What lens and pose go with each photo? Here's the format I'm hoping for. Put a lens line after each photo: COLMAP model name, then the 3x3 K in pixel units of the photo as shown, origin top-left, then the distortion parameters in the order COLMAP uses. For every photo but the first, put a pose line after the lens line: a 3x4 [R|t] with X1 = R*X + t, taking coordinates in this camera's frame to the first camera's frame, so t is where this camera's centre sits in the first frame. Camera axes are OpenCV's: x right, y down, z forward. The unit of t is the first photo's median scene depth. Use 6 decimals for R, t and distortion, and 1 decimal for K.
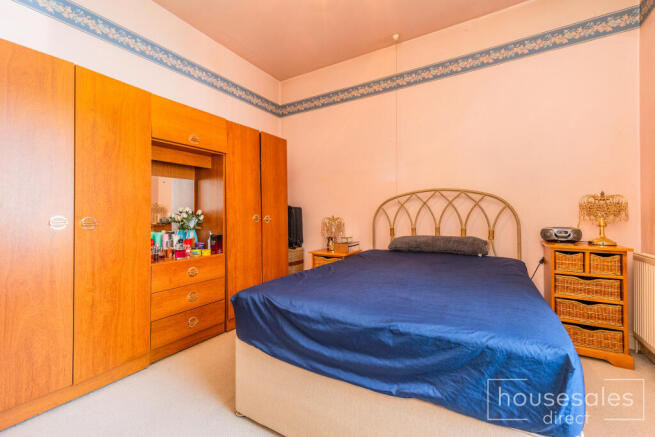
lens RADIAL K [[286.1, 0, 322.9], [0, 286.1, 212.1], [0, 0, 1]] dist [0.003236, -0.000017]
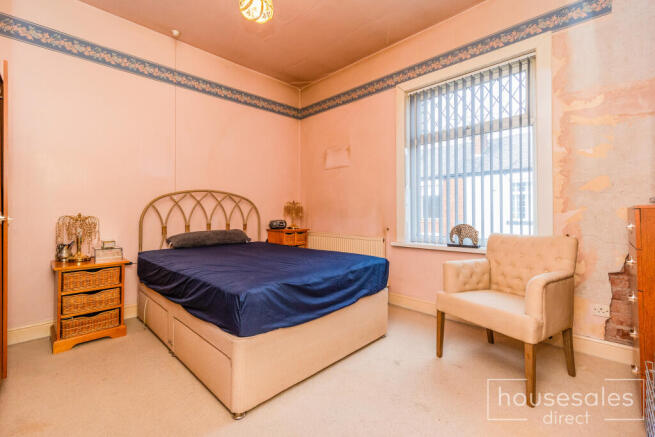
lens RADIAL K [[286.1, 0, 330.4], [0, 286.1, 215.9], [0, 0, 1]] dist [0.003236, -0.000017]
pose [[0.211912, -0.010268, 0.977235, -0.672612], [-0.010494, 0.999863, 0.012781, 0.002685], [-0.977232, -0.012964, 0.211775, 0.287336]]
